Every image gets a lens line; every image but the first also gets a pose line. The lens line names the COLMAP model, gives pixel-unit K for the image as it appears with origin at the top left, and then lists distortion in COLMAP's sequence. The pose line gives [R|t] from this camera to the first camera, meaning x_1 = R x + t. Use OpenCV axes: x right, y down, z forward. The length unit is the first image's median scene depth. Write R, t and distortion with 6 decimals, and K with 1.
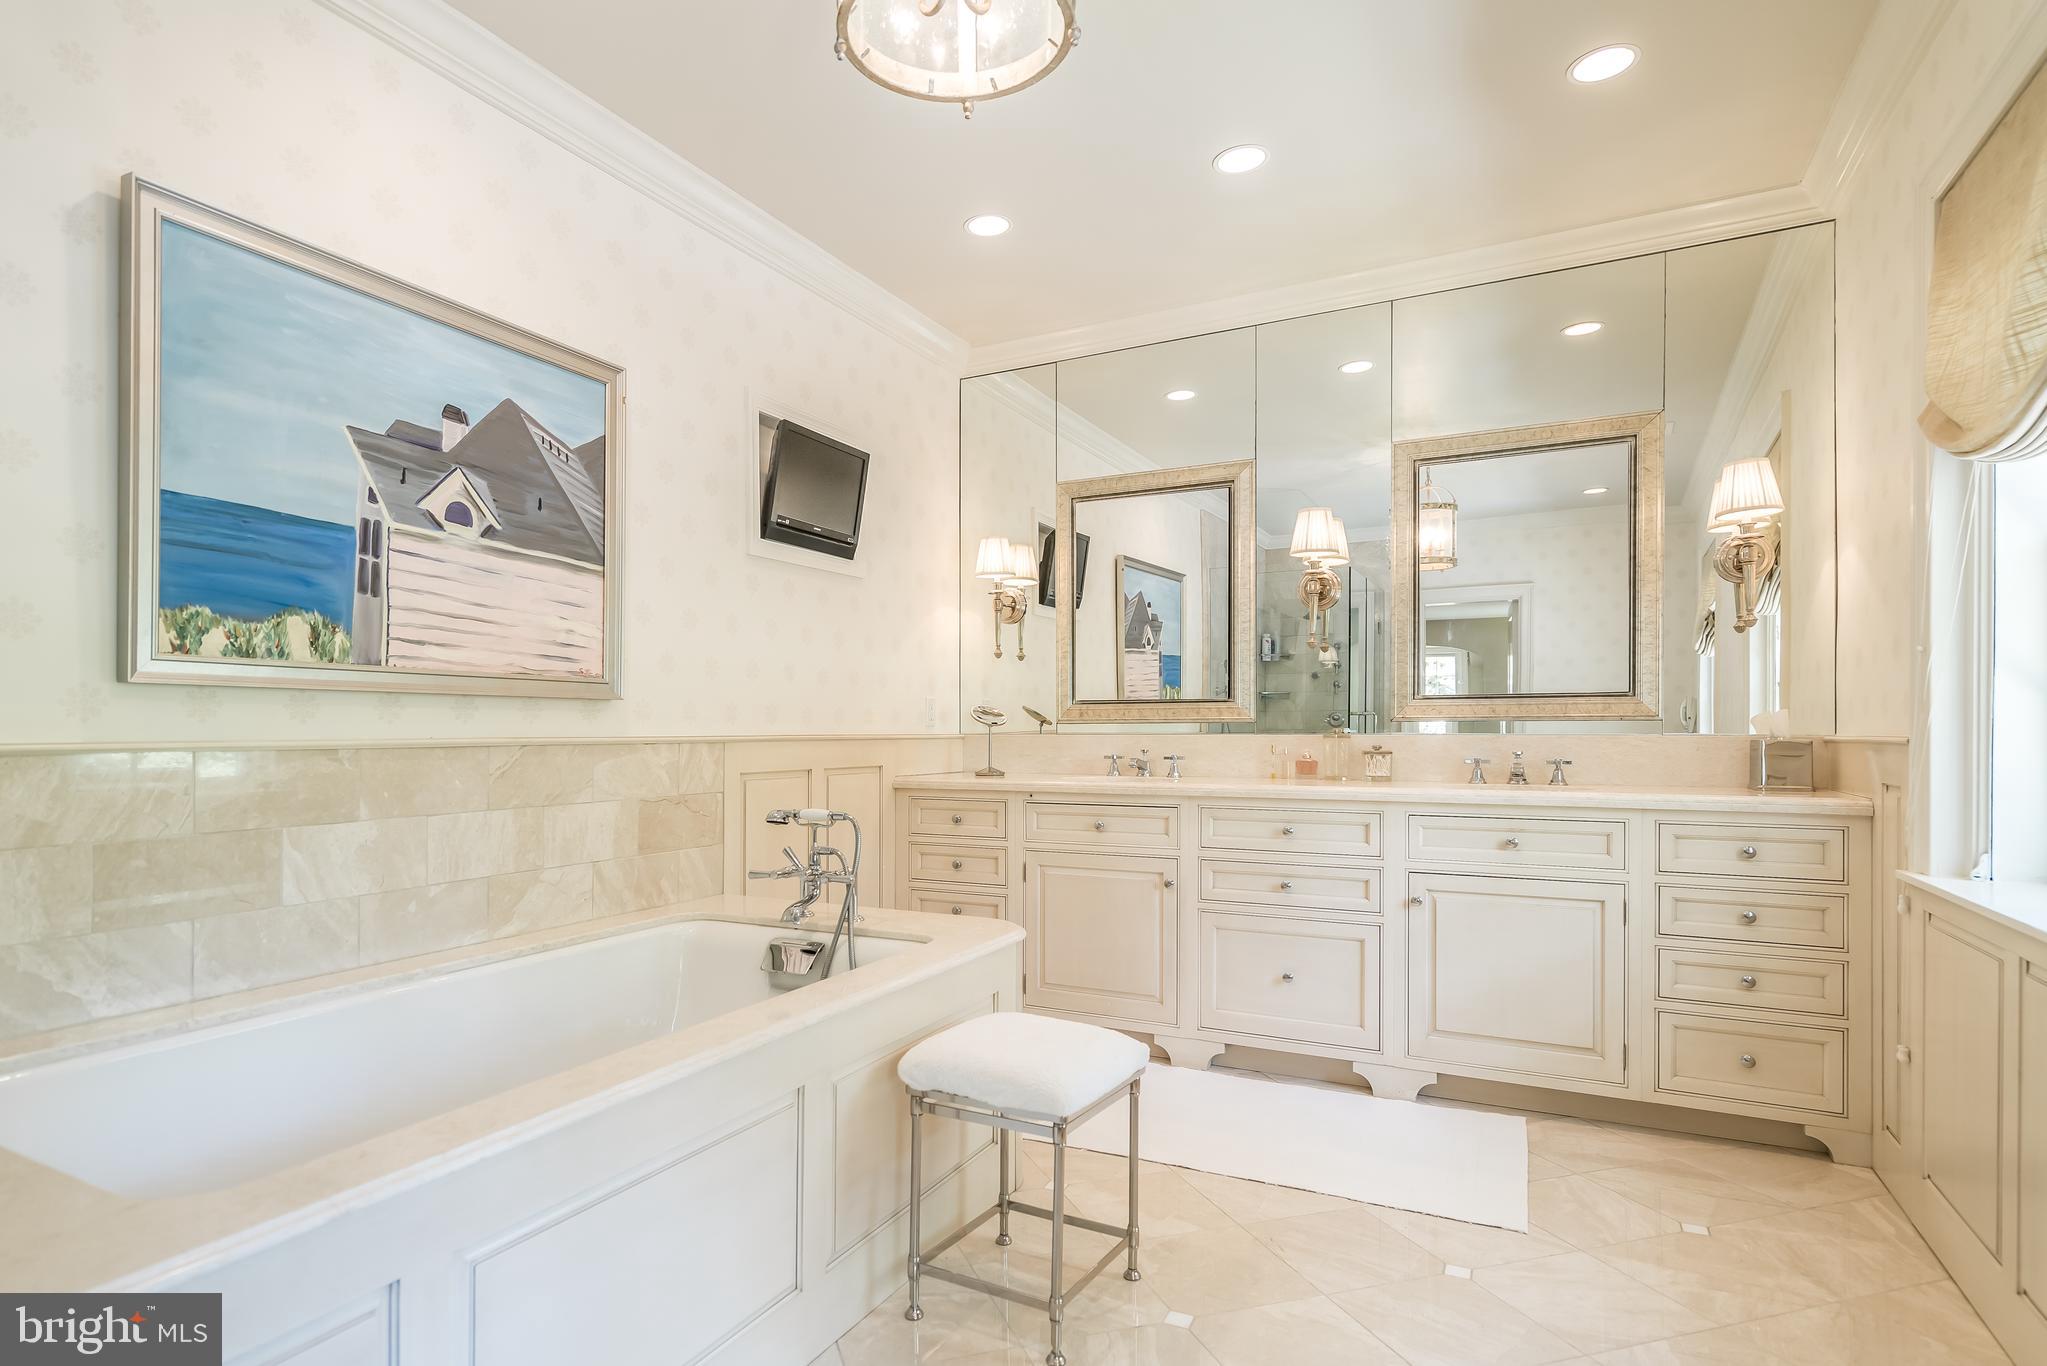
lens RADIAL K [[1002.2, 0, 1047.7], [0, 1002.2, 729.3], [0, 0, 1]] dist [-0.013398, 0.001525]
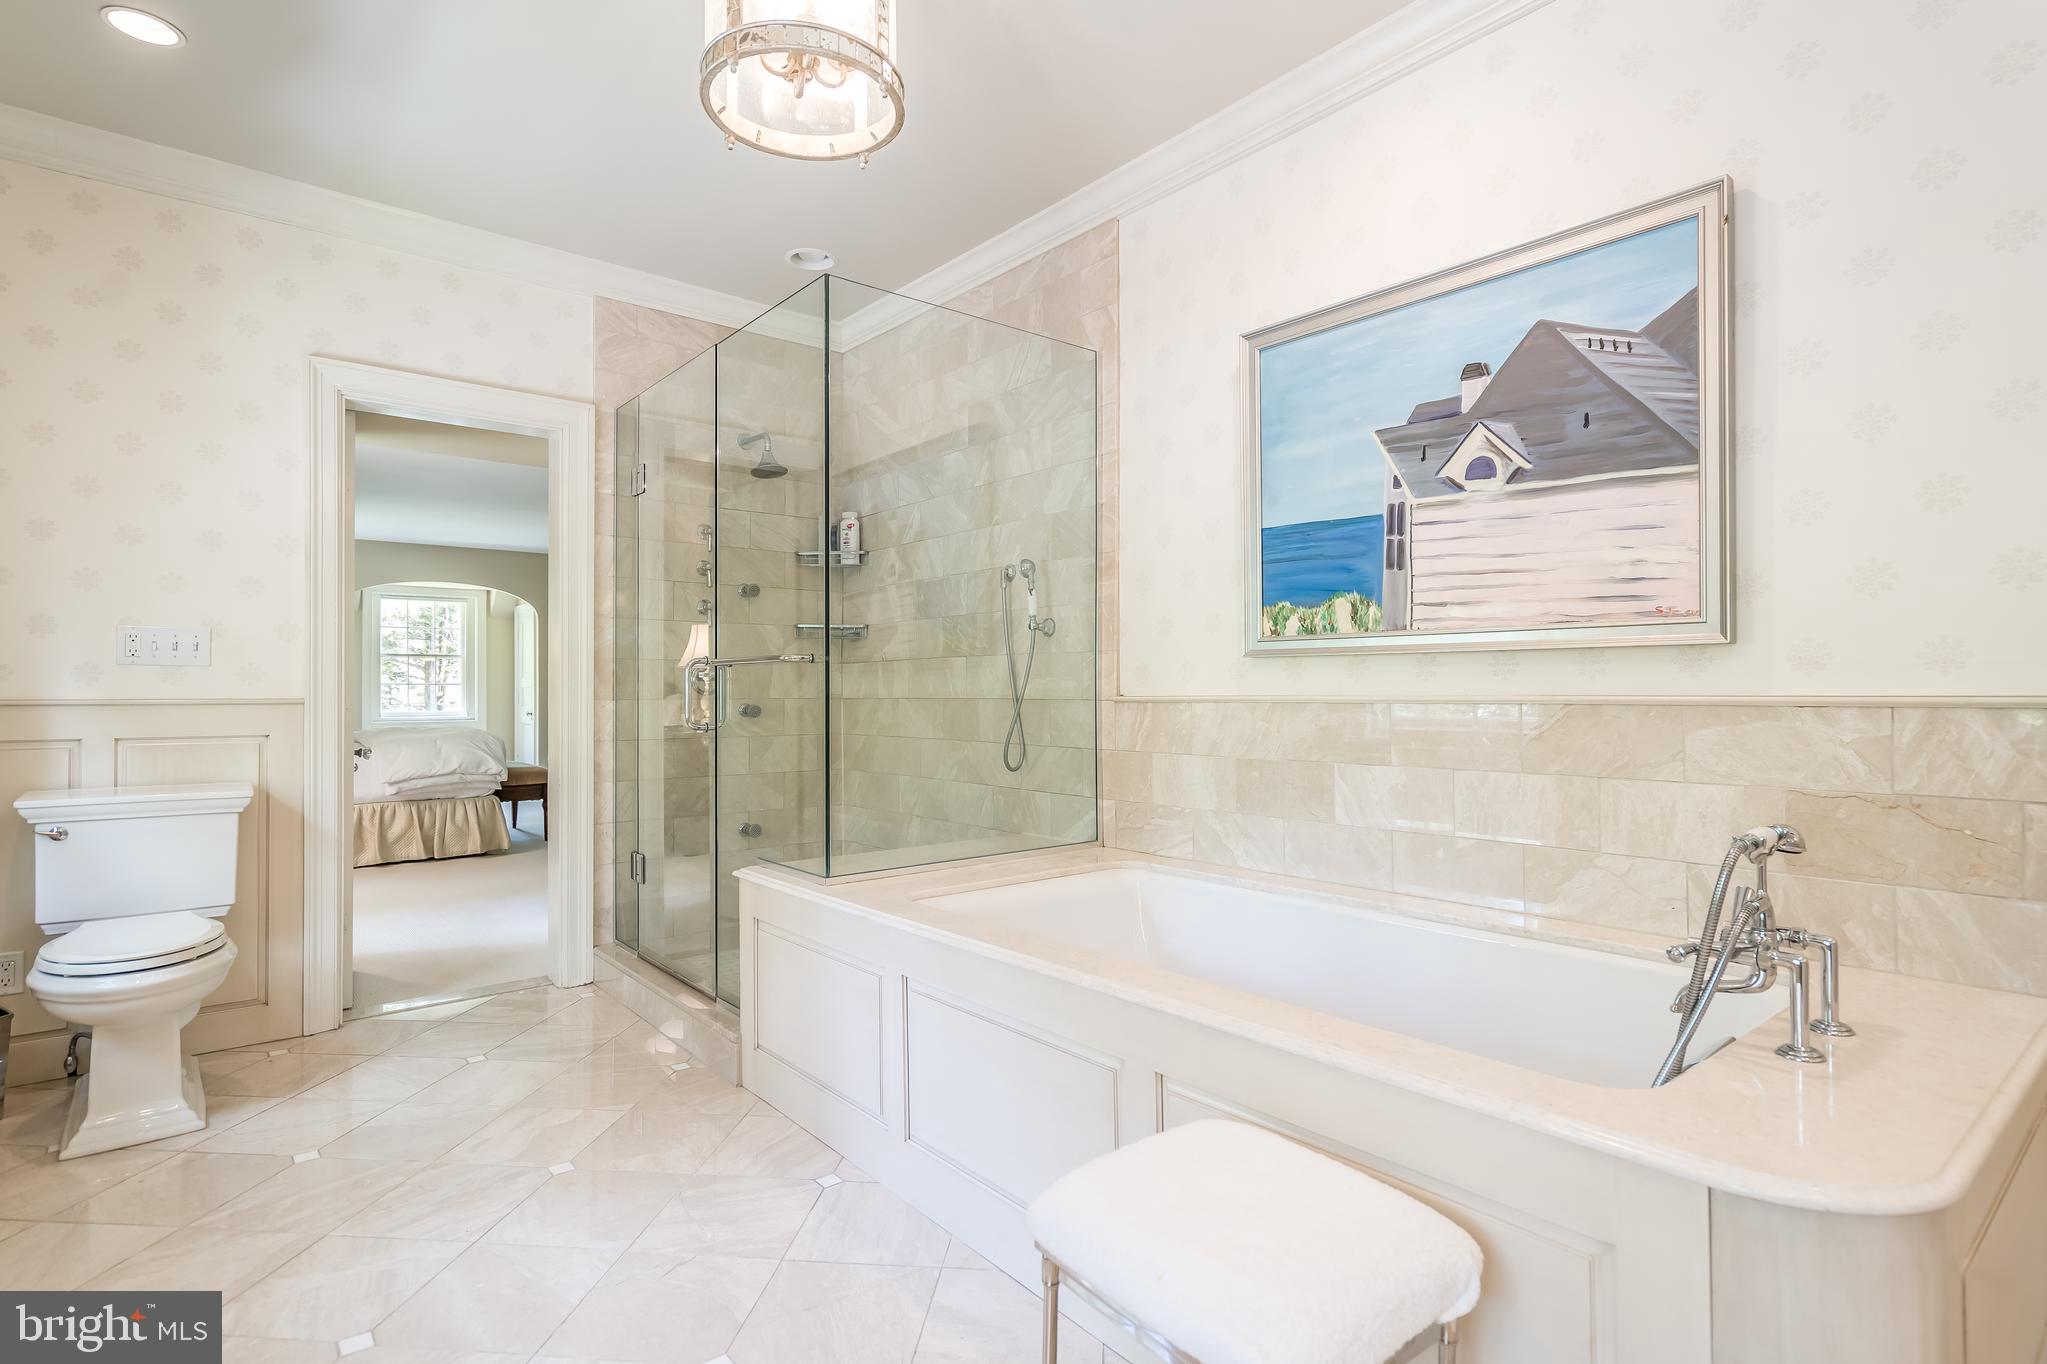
lens RADIAL K [[1002.2, 0, 1032.0], [0, 1002.2, 686.3], [0, 0, 1]] dist [-0.013398, 0.001525]
pose [[-0.399216, -0.006665, -0.916833, 0.546302], [-0.000013, 0.999974, -0.007263, 0.008110], [0.916857, -0.002887, -0.399205, 1.087889]]
